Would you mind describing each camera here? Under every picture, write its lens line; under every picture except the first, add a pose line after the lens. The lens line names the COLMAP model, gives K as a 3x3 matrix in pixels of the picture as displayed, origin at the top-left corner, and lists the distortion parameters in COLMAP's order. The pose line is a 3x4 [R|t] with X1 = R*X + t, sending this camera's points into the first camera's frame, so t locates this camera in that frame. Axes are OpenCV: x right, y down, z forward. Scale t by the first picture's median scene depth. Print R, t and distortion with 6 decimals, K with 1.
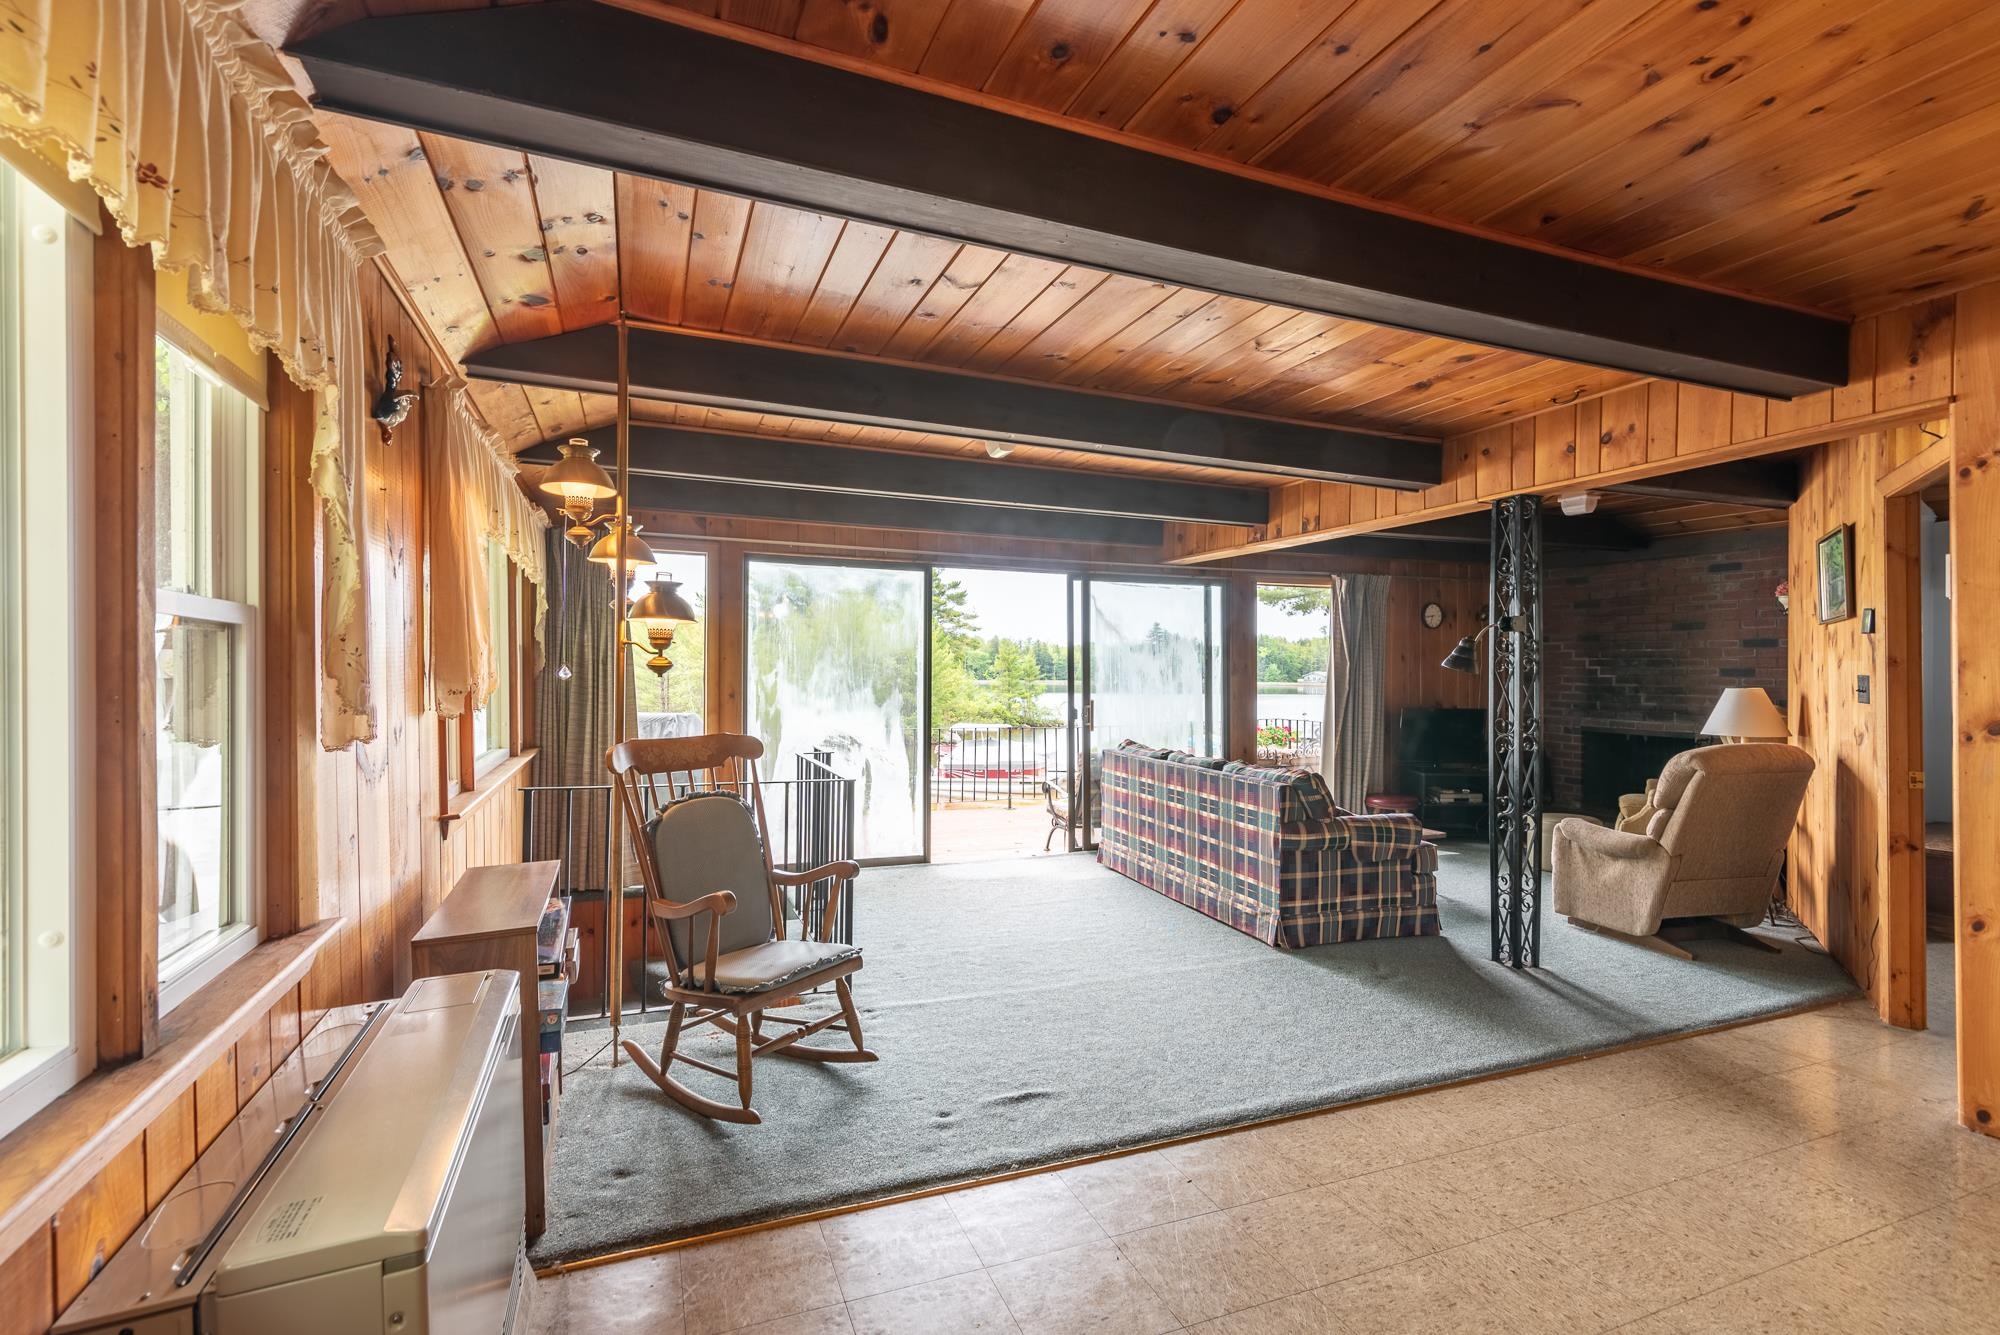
lens RADIAL K [[915.0, 0, 1000.0], [0, 915.0, 667.5], [0, 0, 1]] dist [0.014585, -0.000805]
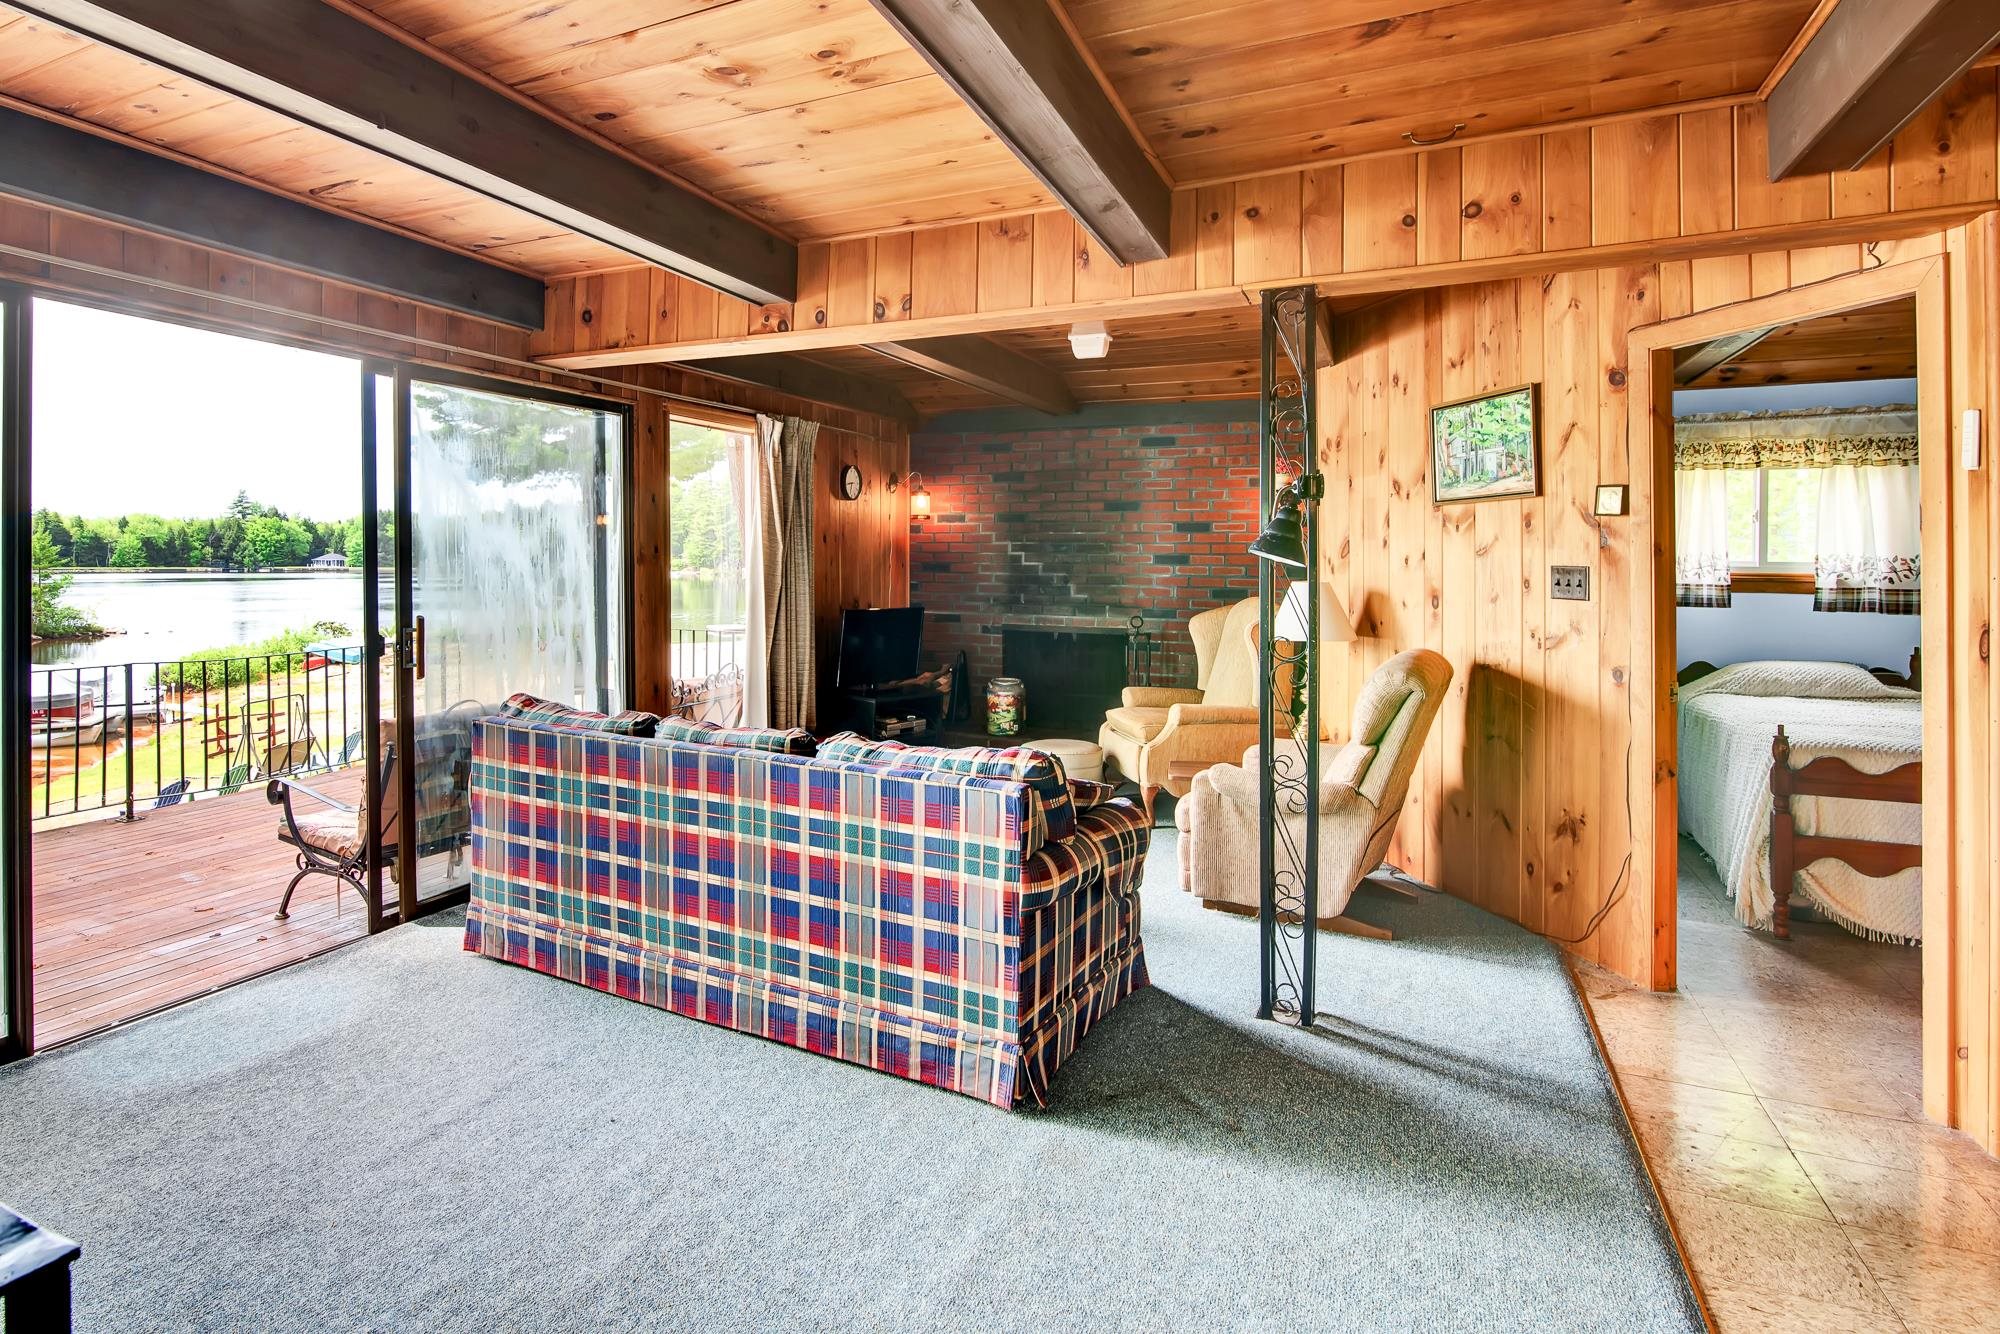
lens RADIAL K [[1065.4, 0, 882.7], [0, 1065.4, 555.7], [0, 0, 1]] dist [-0.023841, 0.000886]
pose [[0.754570, 0.001018, 0.656218, -0.100869], [-0.004386, 0.999984, 0.003491, -0.000797], [-0.656204, -0.005512, 0.754563, 0.451511]]
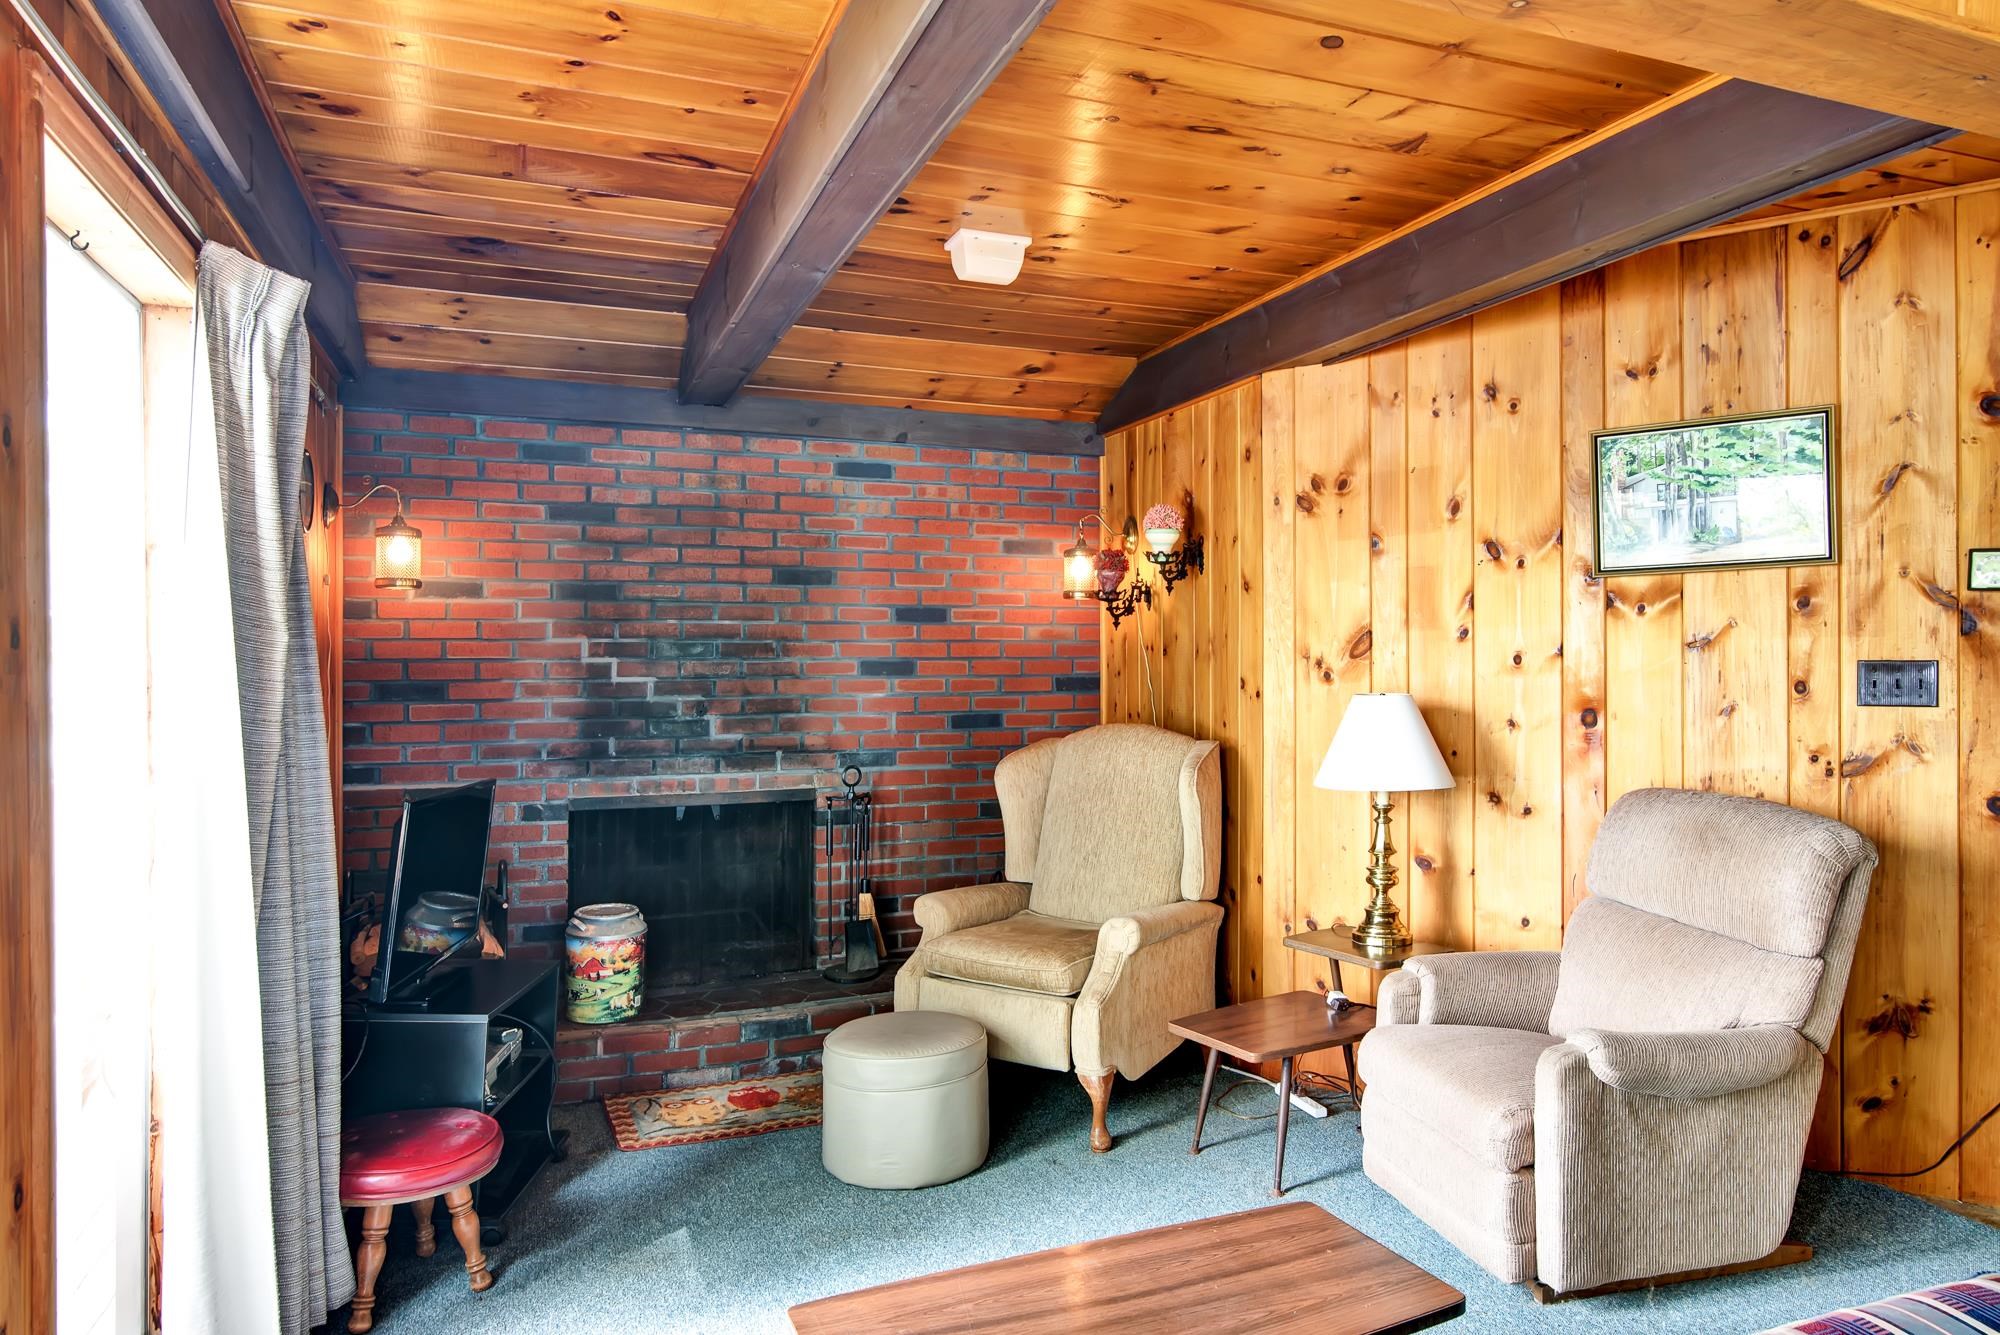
lens RADIAL K [[1259.2, 0, 1032.2], [0, 1259.2, 655.0], [0, 0, 1]] dist [-0.002766, -0.001677]
pose [[0.004929, 0.008569, 0.999951, 0.071943], [0.007436, 0.999935, -0.008605, 0.005250], [-0.999960, 0.007478, 0.004865, 1.017659]]
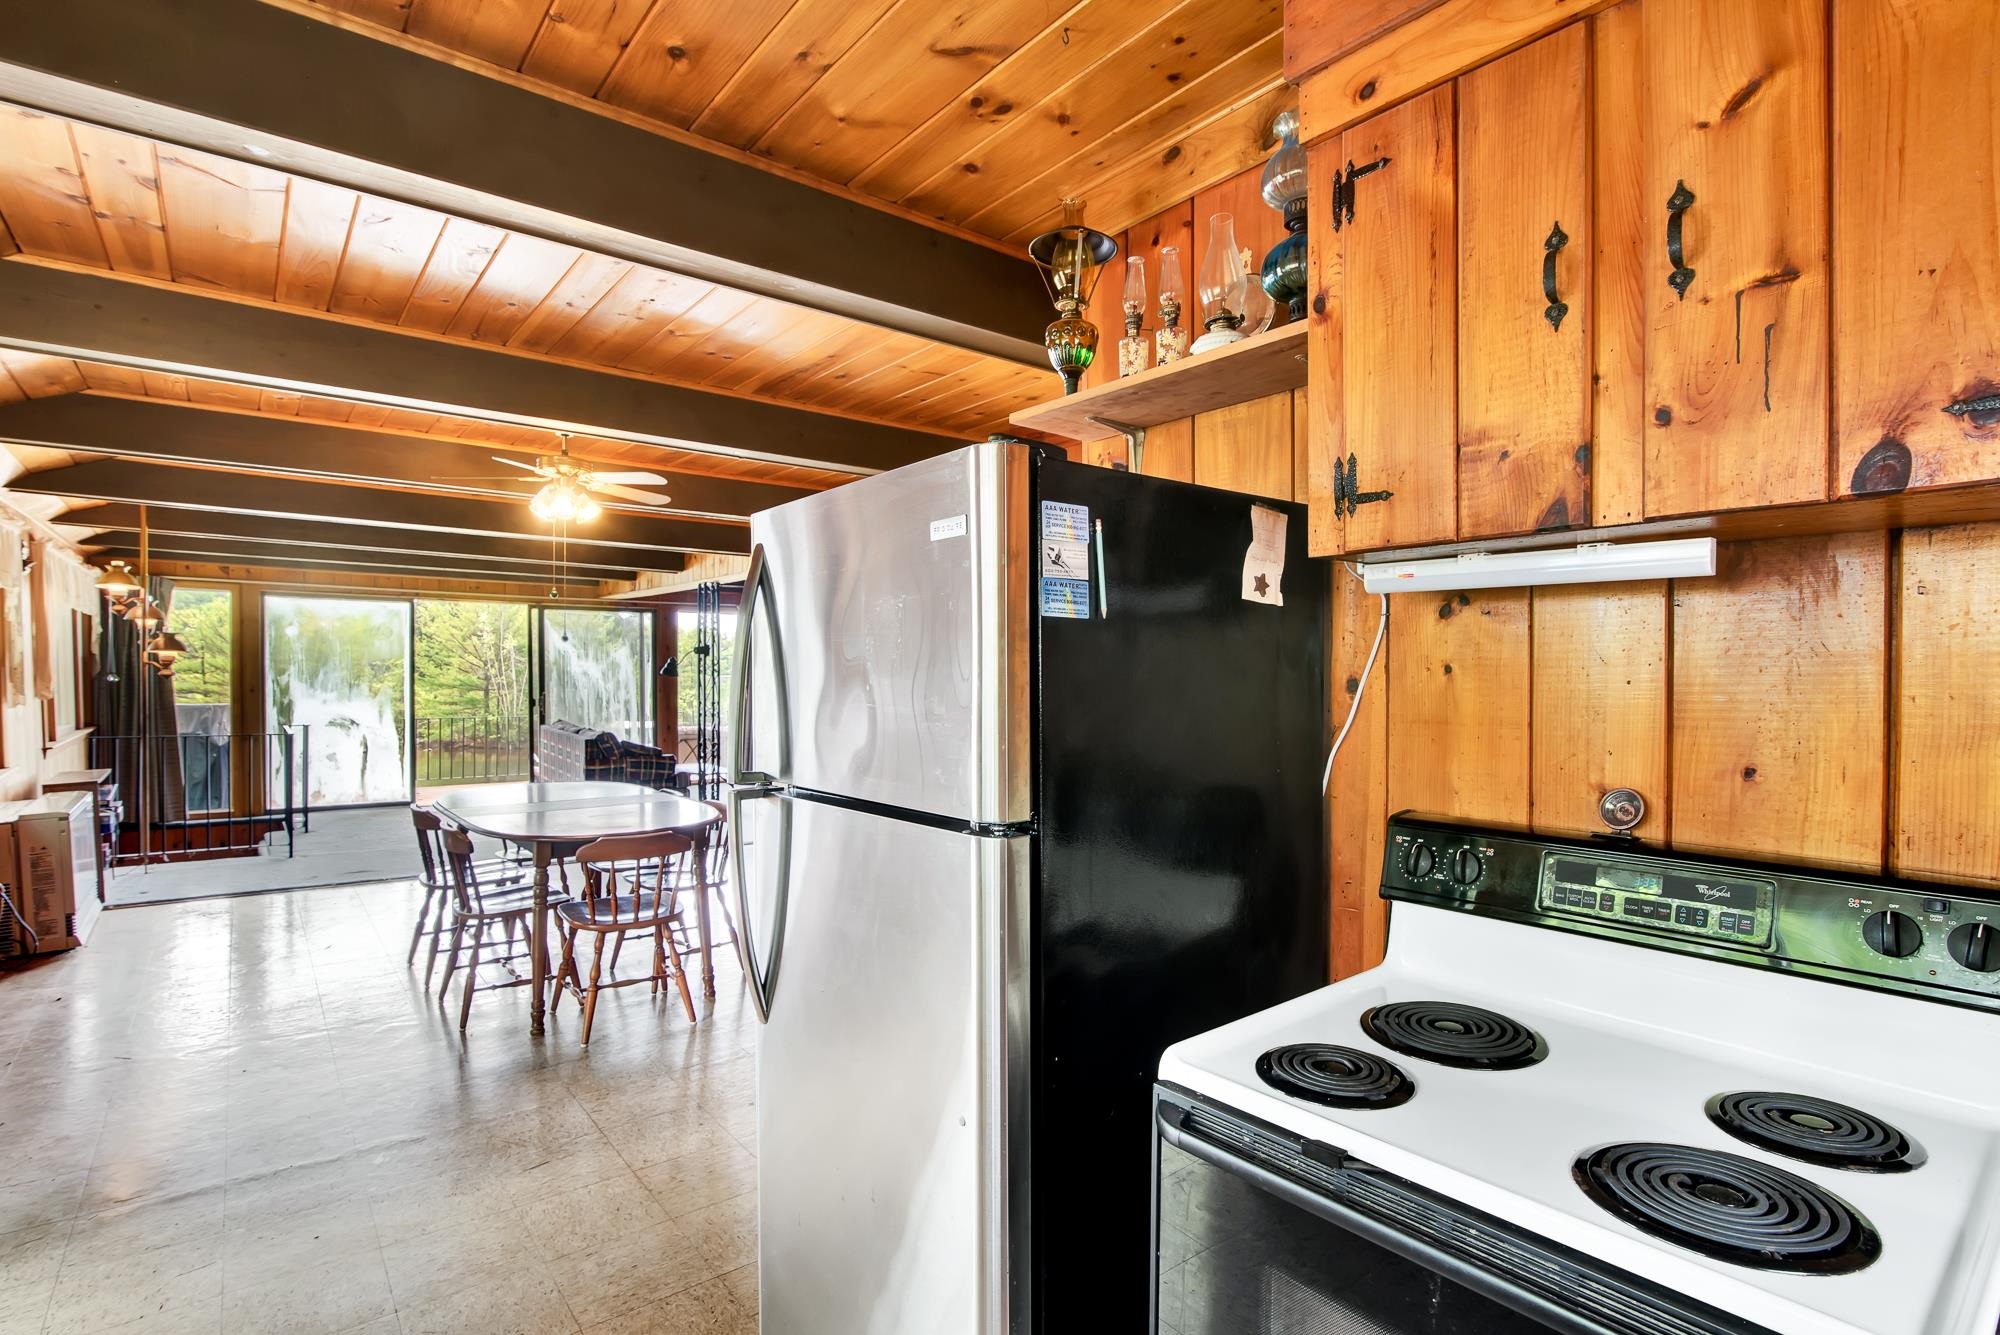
lens RADIAL K [[1007.1, 0, 957.6], [0, 1007.1, 693.6], [0, 0, 1]] dist [0.001906, -0.000152]
pose [[0.970512, -0.004945, 0.241003, 0.400507], [-0.002831, 0.999487, 0.031910, -0.018258], [-0.241037, -0.031651, 0.970000, -0.803781]]
